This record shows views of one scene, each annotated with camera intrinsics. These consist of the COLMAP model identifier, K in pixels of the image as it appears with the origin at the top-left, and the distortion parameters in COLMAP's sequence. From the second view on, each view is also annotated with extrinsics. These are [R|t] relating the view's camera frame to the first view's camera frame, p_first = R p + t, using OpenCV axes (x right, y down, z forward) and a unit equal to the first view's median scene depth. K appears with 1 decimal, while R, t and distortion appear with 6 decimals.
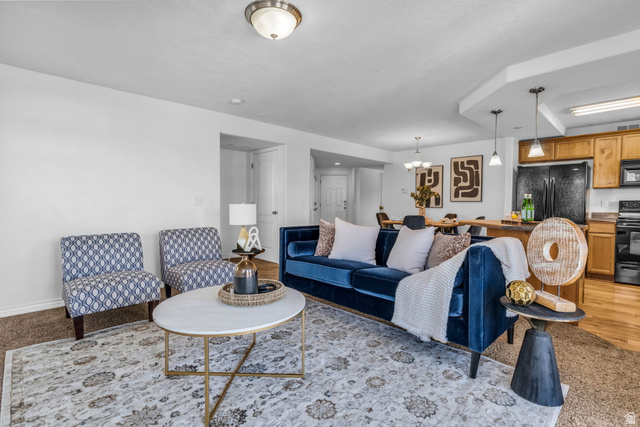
lens RADIAL K [[310.5, 0, 321.5], [0, 310.5, 211.5], [0, 0, 1]] dist [-0.000246, 0.003178]
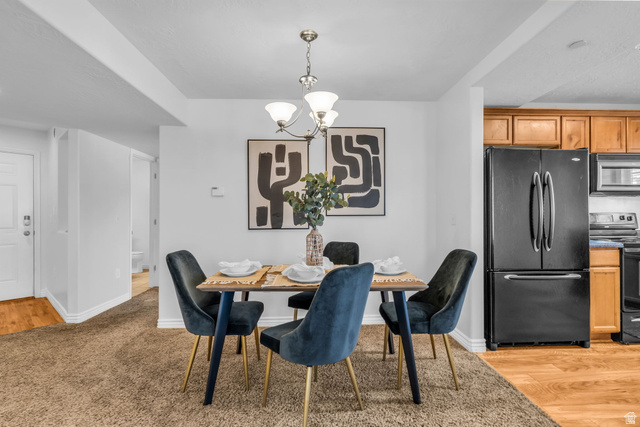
lens RADIAL K [[310.5, 0, 321.0], [0, 310.5, 215.1], [0, 0, 1]] dist [-0.000246, 0.003178]
pose [[0.669214, -0.007792, 0.743029, 0.051392], [0.028905, 0.999461, -0.015552, -0.027758], [-0.742507, 0.031884, 0.669079, 0.726838]]
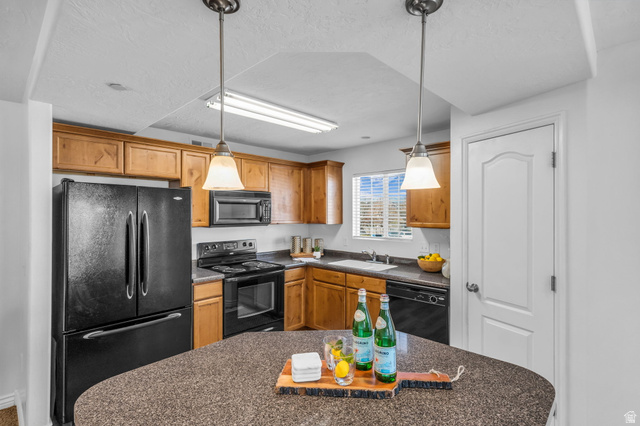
lens RADIAL K [[310.5, 0, 322.9], [0, 310.5, 212.3], [0, 0, 1]] dist [-0.000246, 0.003178]
pose [[-0.026673, -0.006255, 0.999625, 0.174487], [0.026941, 0.999613, 0.006974, -0.079851], [-0.999281, 0.027117, -0.026494, 0.559983]]
